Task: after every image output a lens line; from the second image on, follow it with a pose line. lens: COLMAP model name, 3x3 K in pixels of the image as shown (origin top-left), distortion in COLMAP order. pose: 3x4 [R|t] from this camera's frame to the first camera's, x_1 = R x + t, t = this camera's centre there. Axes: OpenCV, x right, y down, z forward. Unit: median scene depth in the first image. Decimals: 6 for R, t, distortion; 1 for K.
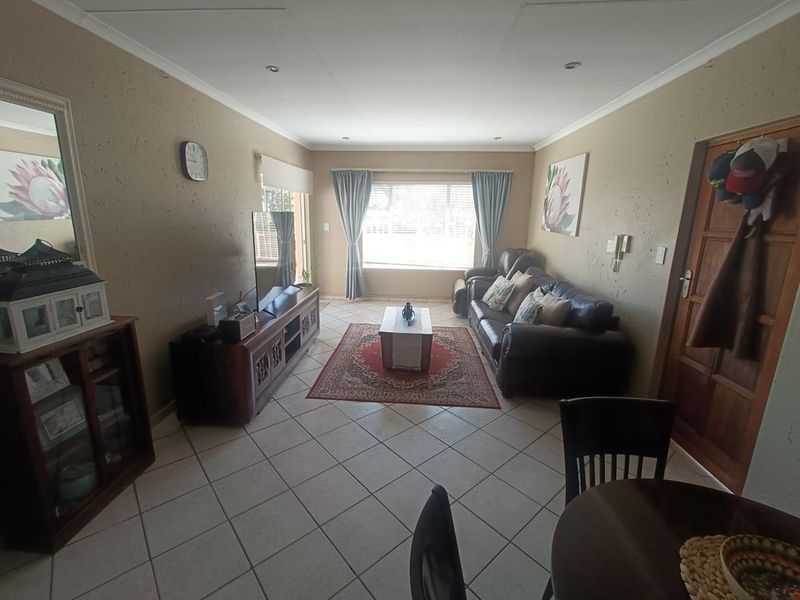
lens RADIAL K [[360.9, 0, 395.5], [0, 360.9, 293.3], [0, 0, 1]] dist [0.001433, 0.000676]
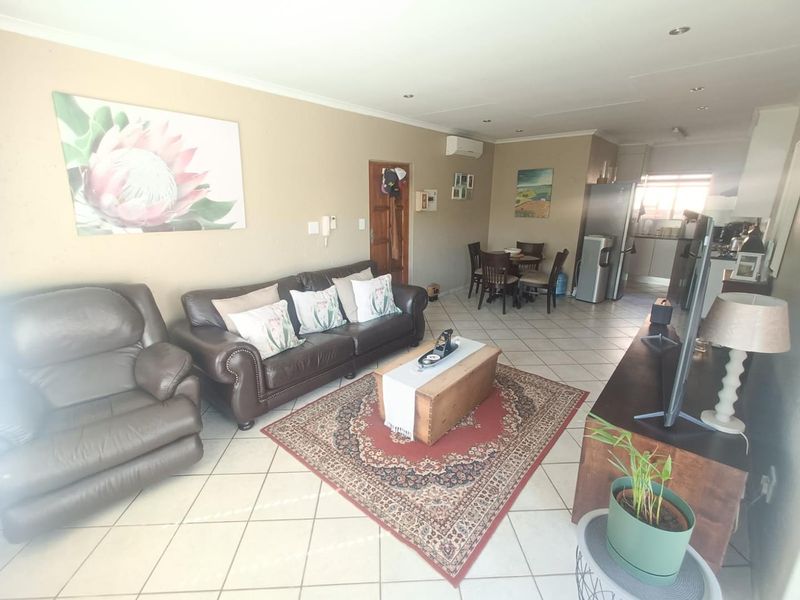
lens RADIAL K [[360.9, 0, 395.5], [0, 360.9, 293.3], [0, 0, 1]] dist [0.001433, 0.000676]
pose [[-0.789673, -0.179001, 0.586835, -0.346013], [0.119108, 0.893568, 0.432840, -0.432939], [-0.601856, 0.411699, -0.684306, 1.810522]]
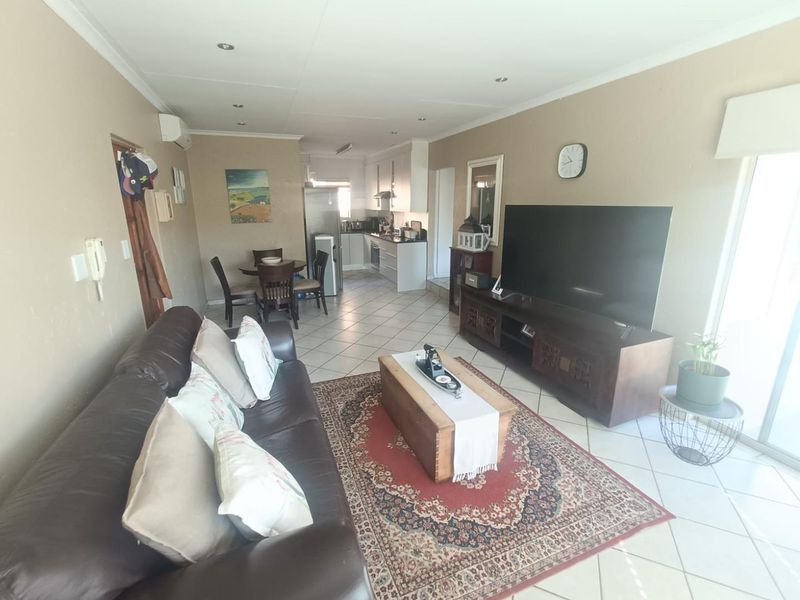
lens RADIAL K [[360.9, 0, 395.5], [0, 360.9, 293.3], [0, 0, 1]] dist [0.001433, 0.000676]
pose [[-0.907979, 0.093272, -0.408503, 0.412847], [-0.102132, 0.896243, 0.431646, -0.392759], [0.406379, 0.433647, -0.804243, 1.723187]]
